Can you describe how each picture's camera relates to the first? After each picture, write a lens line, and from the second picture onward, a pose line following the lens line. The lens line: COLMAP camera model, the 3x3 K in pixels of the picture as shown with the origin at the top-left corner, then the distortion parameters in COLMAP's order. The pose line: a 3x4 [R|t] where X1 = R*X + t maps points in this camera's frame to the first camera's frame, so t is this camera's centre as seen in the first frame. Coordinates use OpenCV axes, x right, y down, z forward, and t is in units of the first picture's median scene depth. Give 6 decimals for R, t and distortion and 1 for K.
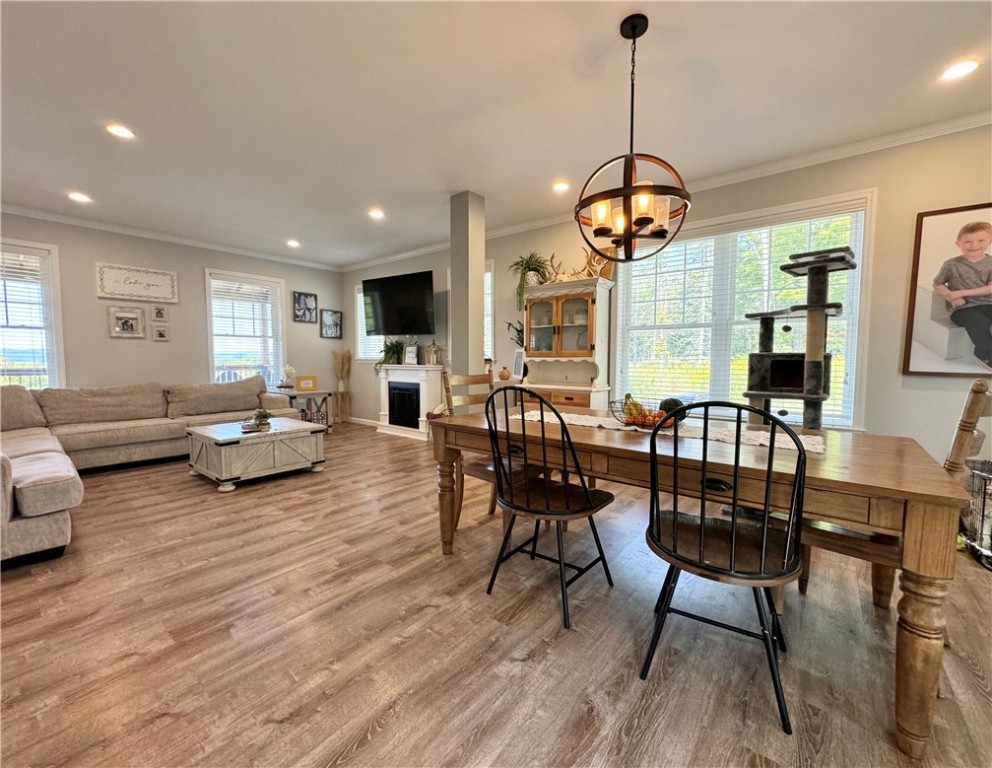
lens RADIAL K [[394.1, 0, 499.2], [0, 394.1, 384.3], [0, 0, 1]] dist [0.000490, 0.000026]
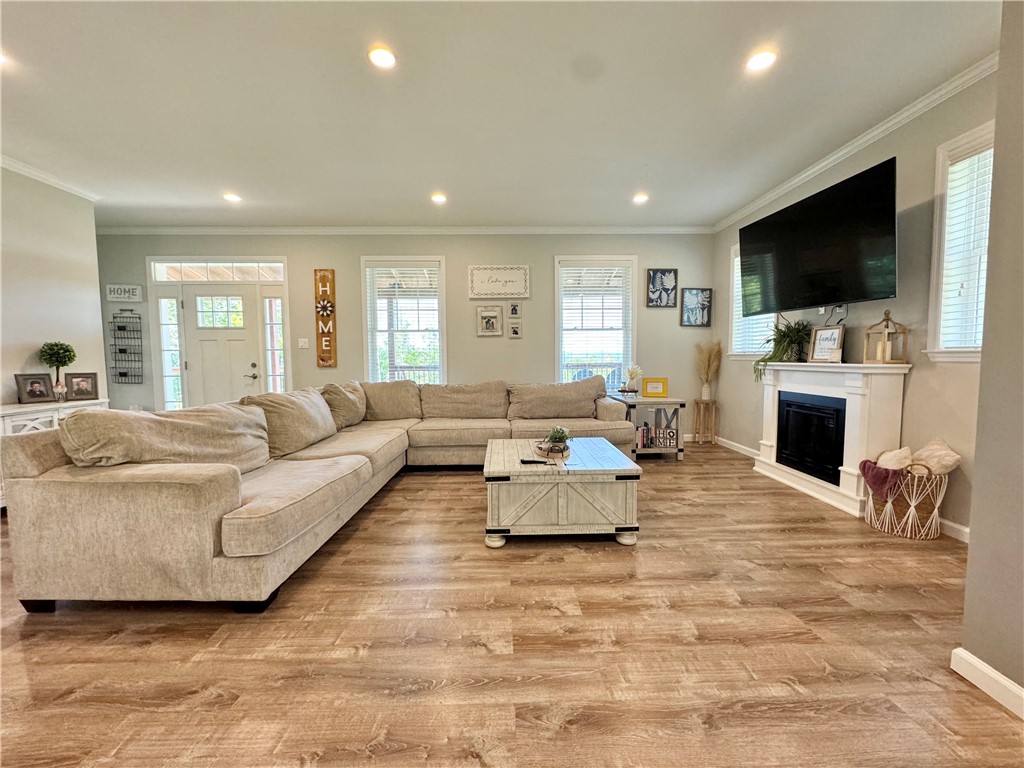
lens RADIAL K [[409.9, 0, 515.8], [0, 409.9, 383.2], [0, 0, 1]] dist [-0.002160, 0.000428]
pose [[0.649557, 0.038944, -0.759314, -0.077694], [-0.037975, 0.999103, 0.018756, -0.016608], [0.759364, 0.016652, 0.650453, 0.328017]]
